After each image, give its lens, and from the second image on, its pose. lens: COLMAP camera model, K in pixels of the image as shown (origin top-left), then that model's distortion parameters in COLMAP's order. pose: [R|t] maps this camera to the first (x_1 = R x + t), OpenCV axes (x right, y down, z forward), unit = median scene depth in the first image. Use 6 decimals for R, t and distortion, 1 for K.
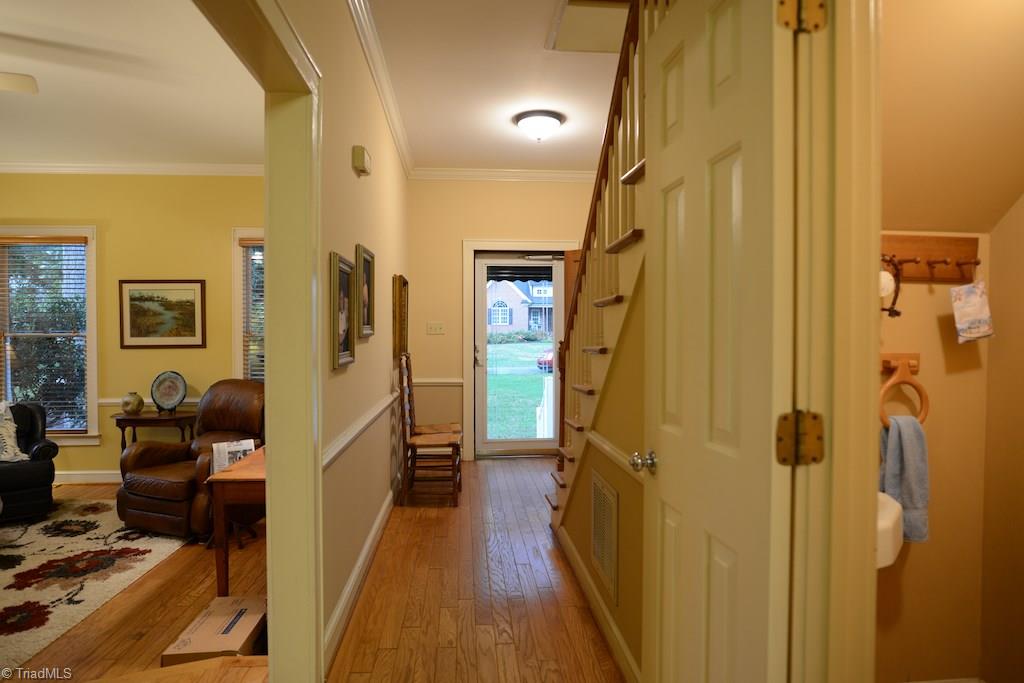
lens RADIAL K [[585.2, 0, 510.8], [0, 585.2, 342.1], [0, 0, 1]] dist [-0.038692, 0.013986]
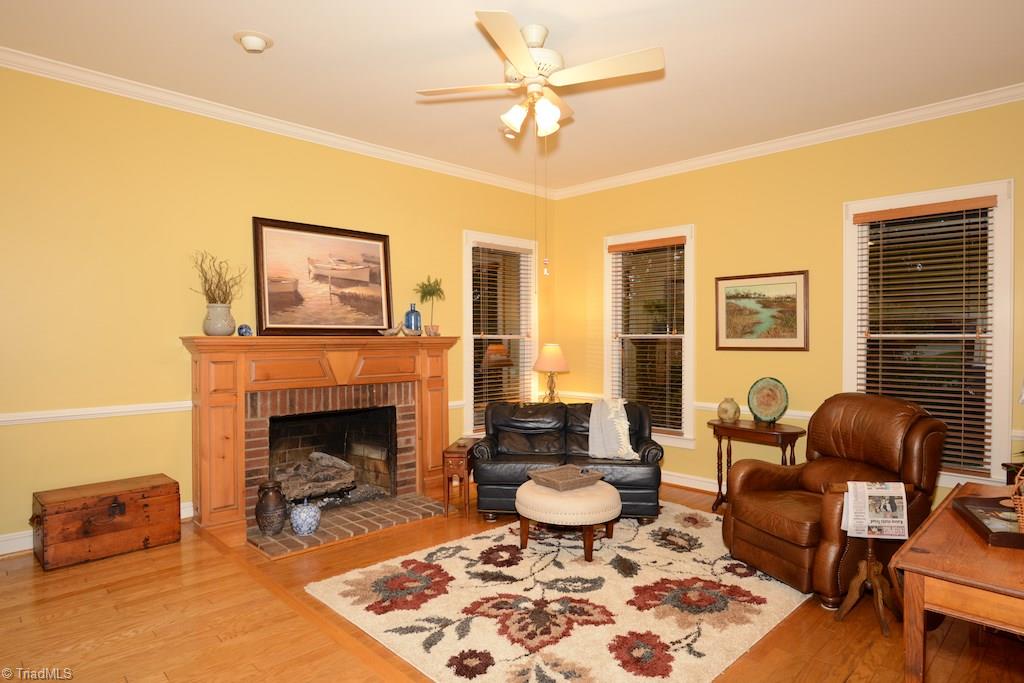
lens RADIAL K [[585.2, 0, 512.2], [0, 585.2, 339.7], [0, 0, 1]] dist [-0.038692, 0.013986]
pose [[0.638468, 0.005732, -0.769627, -0.203926], [-0.010504, 0.999944, -0.001267, -0.001963], [0.769576, 0.008894, 0.638493, 0.177578]]
